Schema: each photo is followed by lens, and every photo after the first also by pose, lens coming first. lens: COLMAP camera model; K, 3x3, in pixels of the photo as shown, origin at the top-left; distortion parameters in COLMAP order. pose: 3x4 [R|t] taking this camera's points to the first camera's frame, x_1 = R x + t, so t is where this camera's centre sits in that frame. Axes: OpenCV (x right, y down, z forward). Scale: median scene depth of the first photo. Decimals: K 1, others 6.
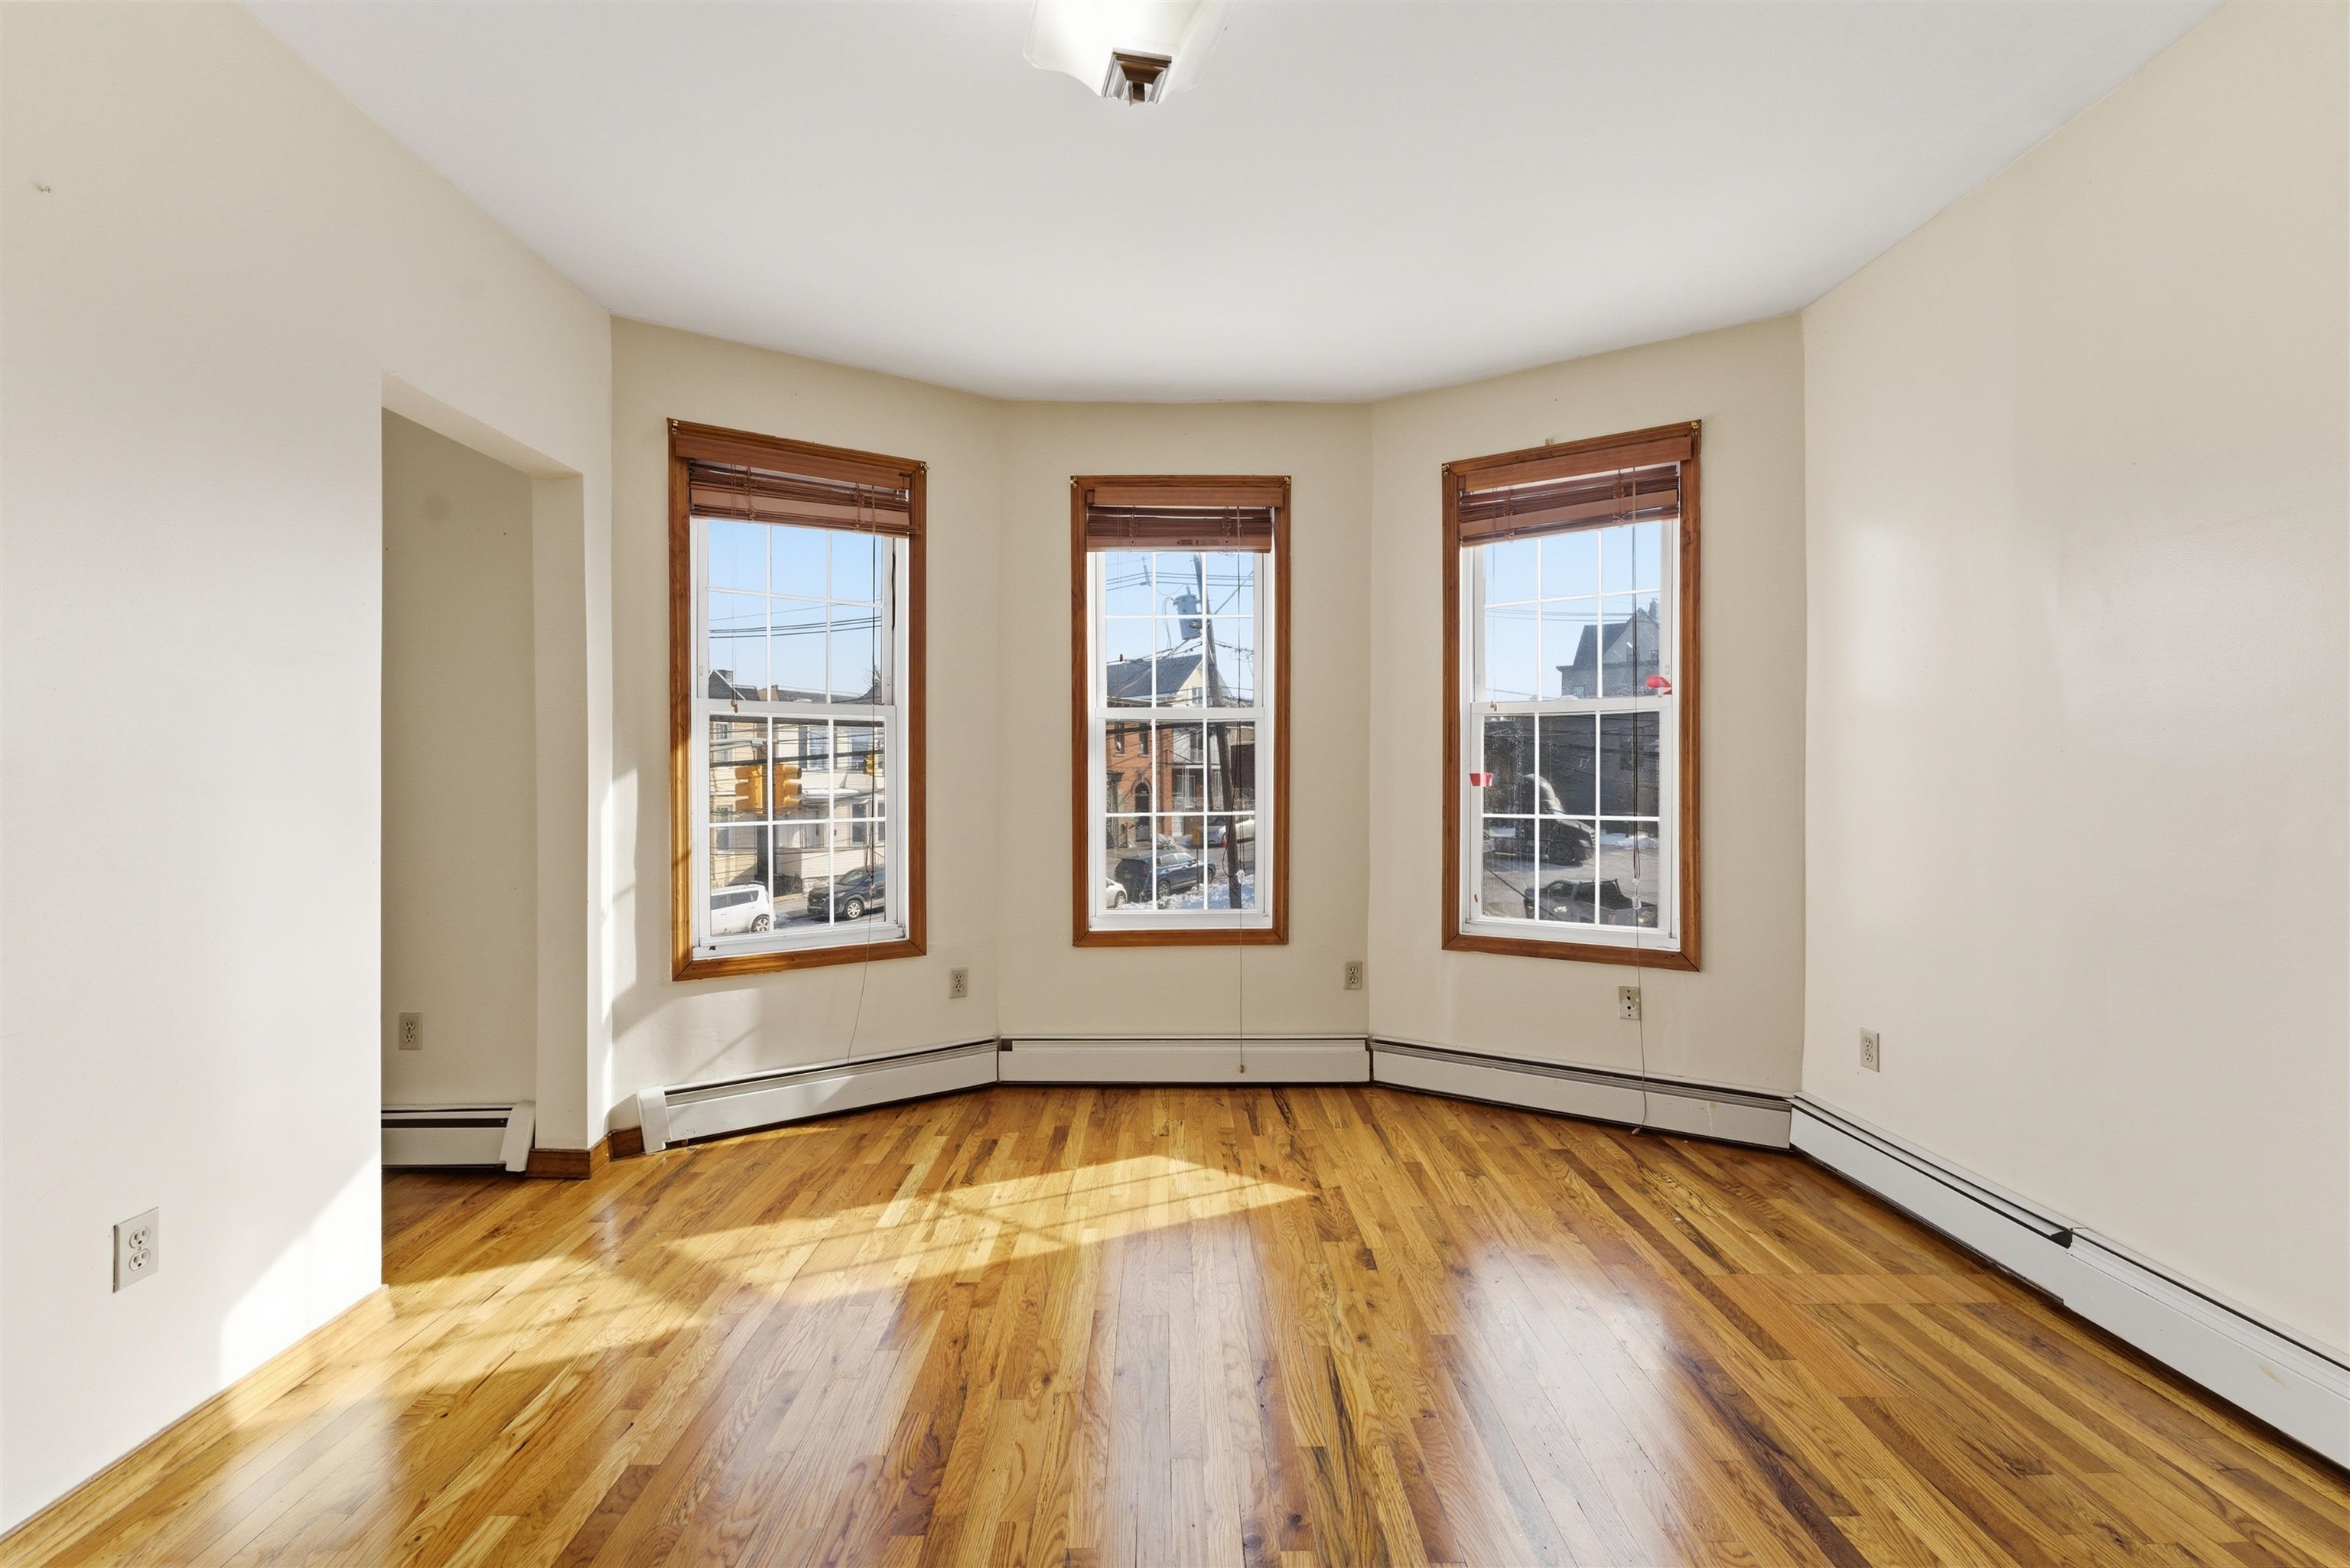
lens RADIAL K [[957.6, 0, 1166.0], [0, 957.6, 788.4], [0, 0, 1]] dist [-0.000178, 0.000194]
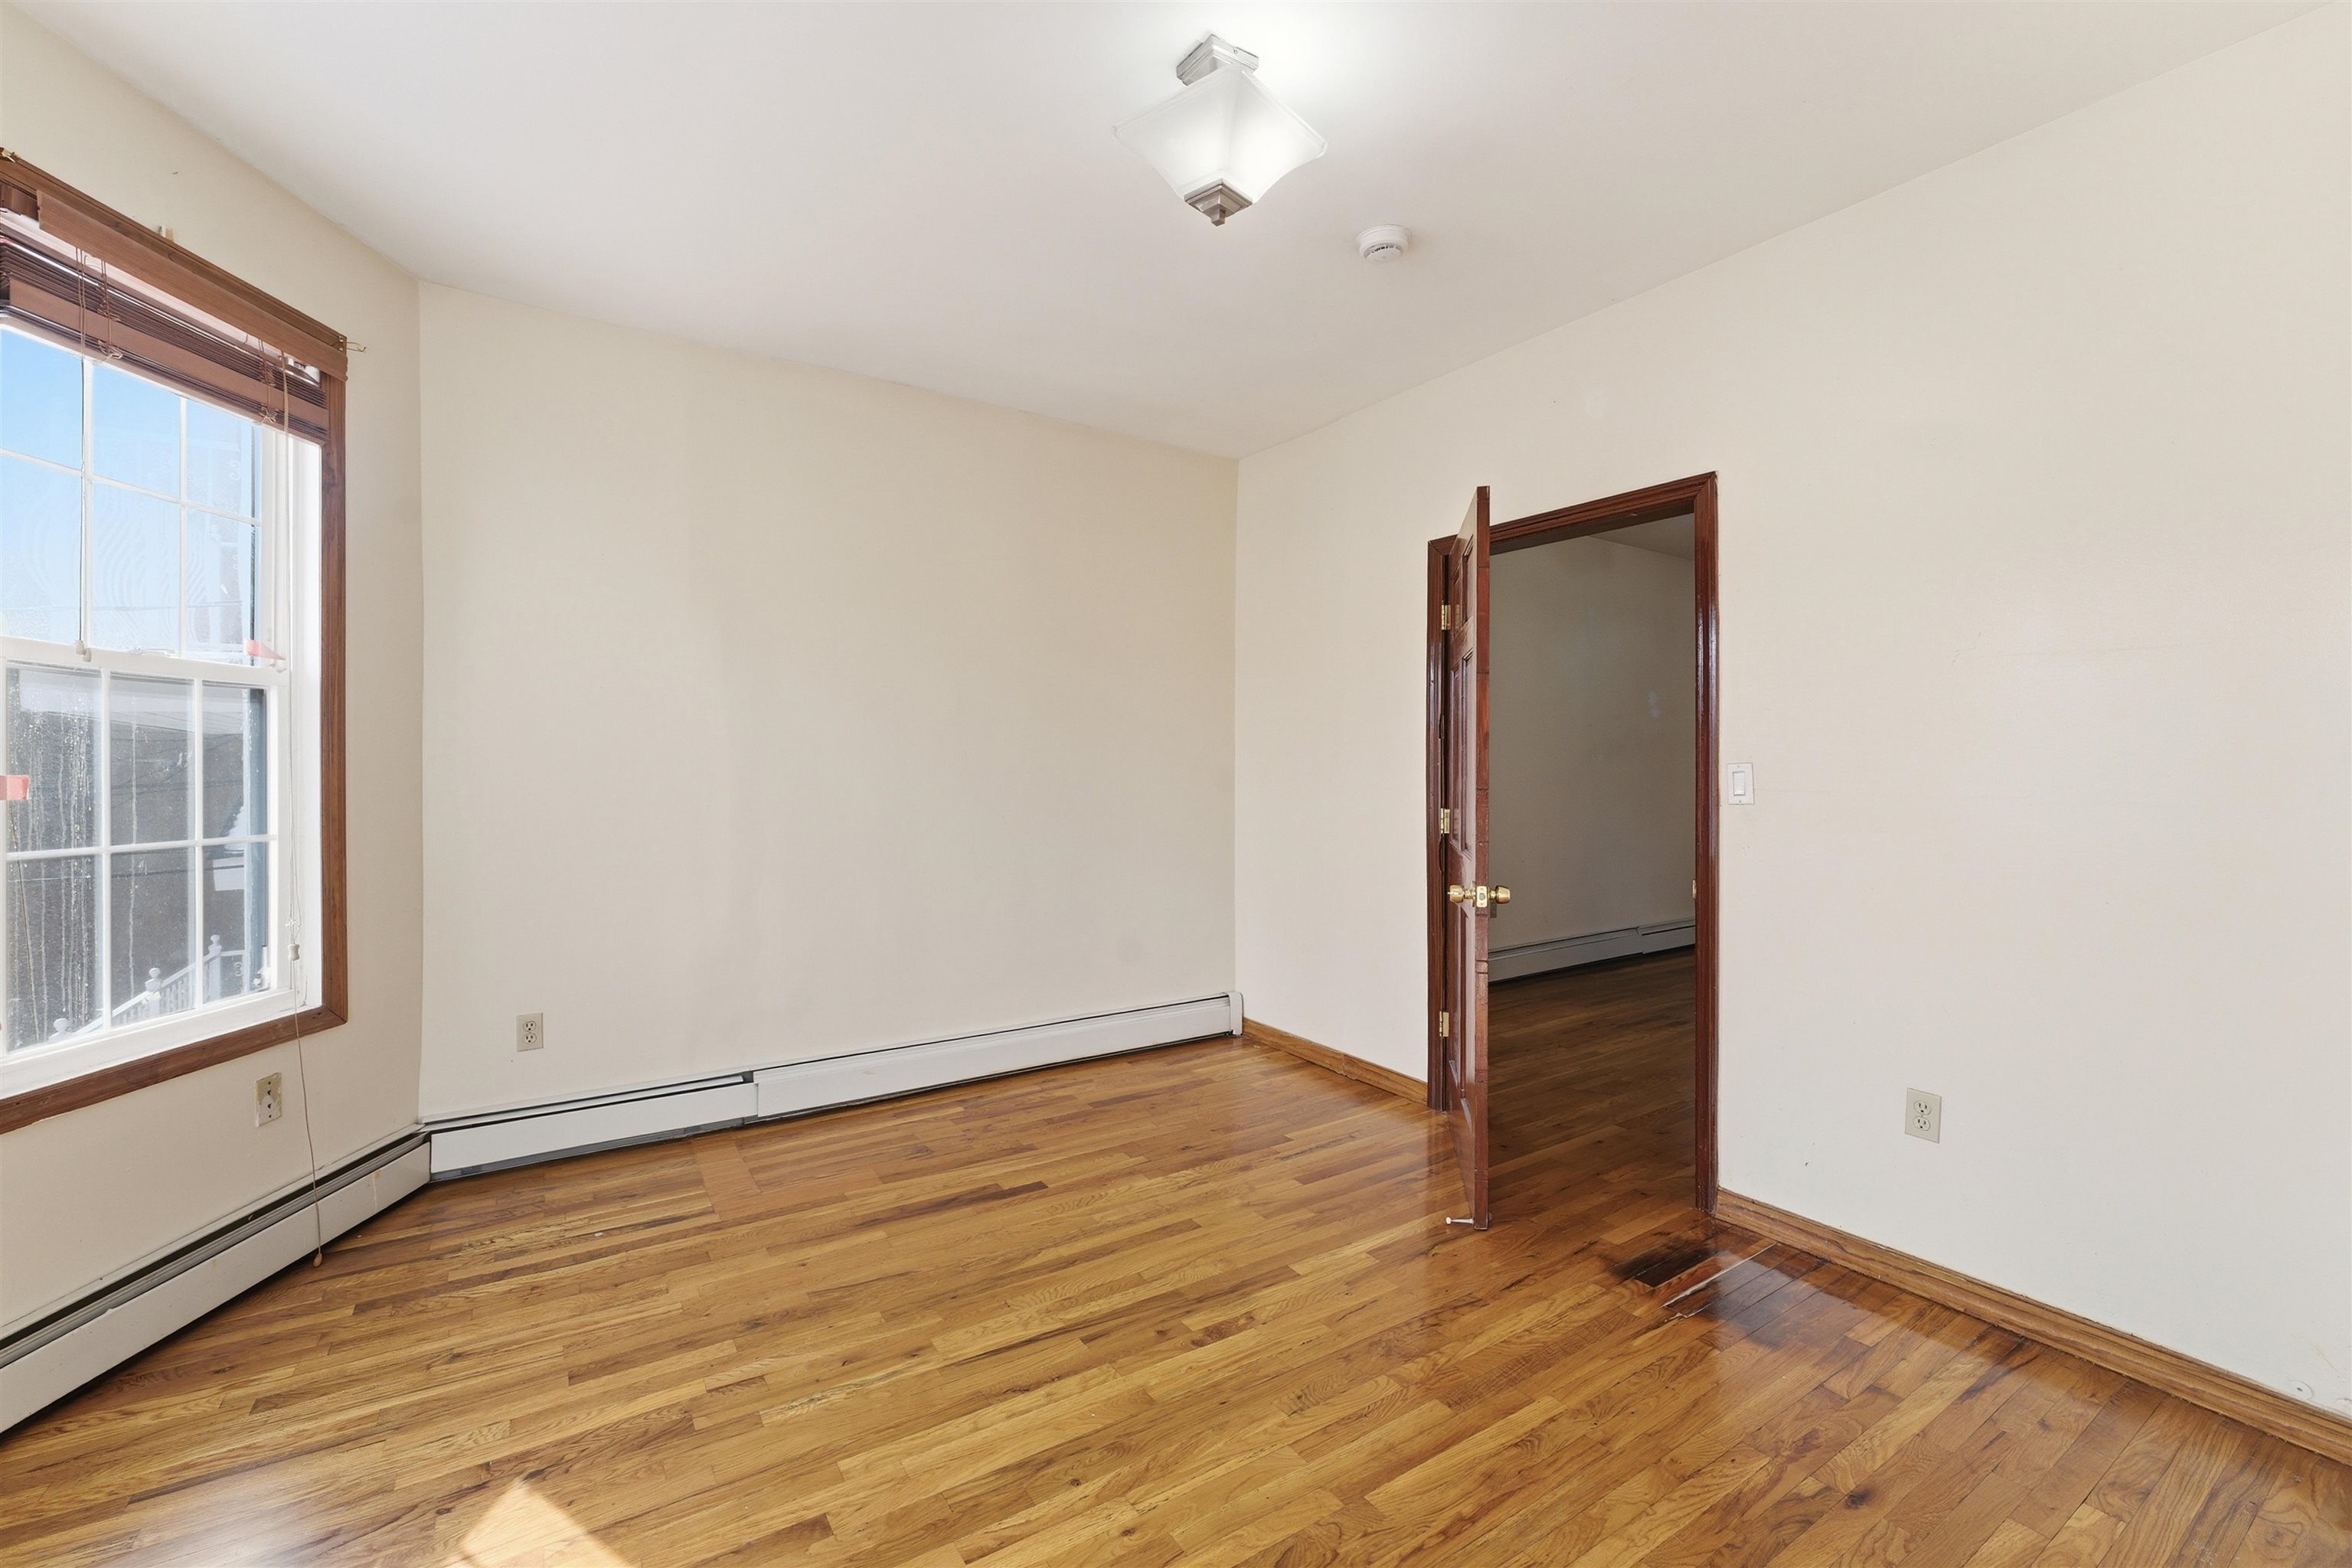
lens RADIAL K [[1010.8, 0, 1176.0], [0, 1010.8, 784.0], [0, 0, 1]] dist [-0.018217, 0.000051]
pose [[-0.565649, -0.006247, 0.824623, -0.578224], [0.012285, 0.999797, 0.016001, -0.014947], [-0.824555, 0.019181, -0.565457, 0.988826]]
